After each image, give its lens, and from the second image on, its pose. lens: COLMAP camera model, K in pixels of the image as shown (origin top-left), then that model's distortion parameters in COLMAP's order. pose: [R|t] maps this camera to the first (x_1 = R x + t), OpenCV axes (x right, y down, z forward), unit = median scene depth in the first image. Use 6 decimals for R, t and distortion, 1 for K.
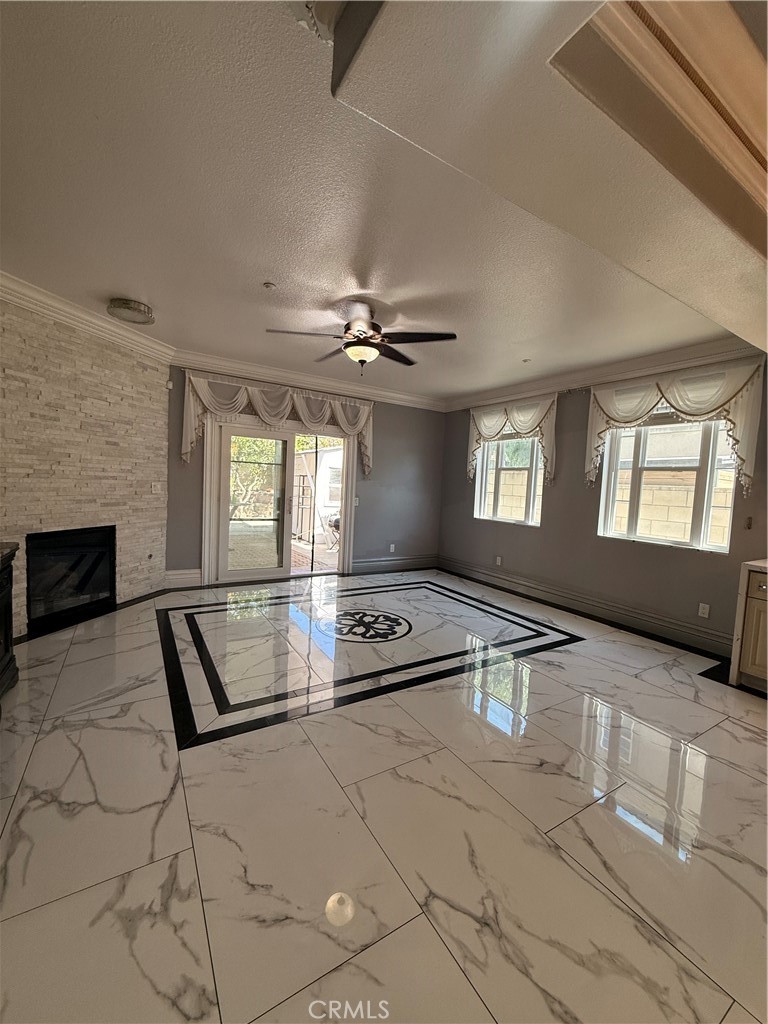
lens RADIAL K [[406.8, 0, 383.5], [0, 406.8, 508.6], [0, 0, 1]] dist [0.001510, -0.000404]
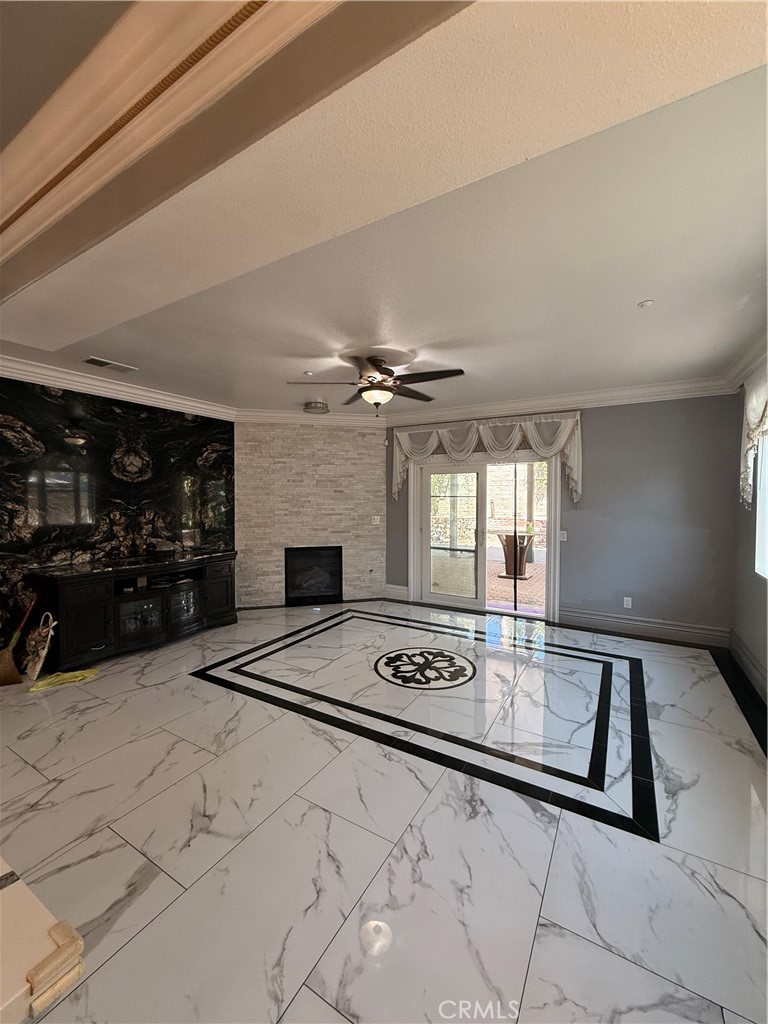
lens RADIAL K [[406.8, 0, 383.5], [0, 406.8, 508.6], [0, 0, 1]] dist [0.001510, -0.000404]
pose [[0.467177, -0.023673, -0.883847, 0.715919], [-0.032621, 0.998499, -0.043986, -0.034918], [0.883562, 0.049381, 0.465703, 0.435800]]
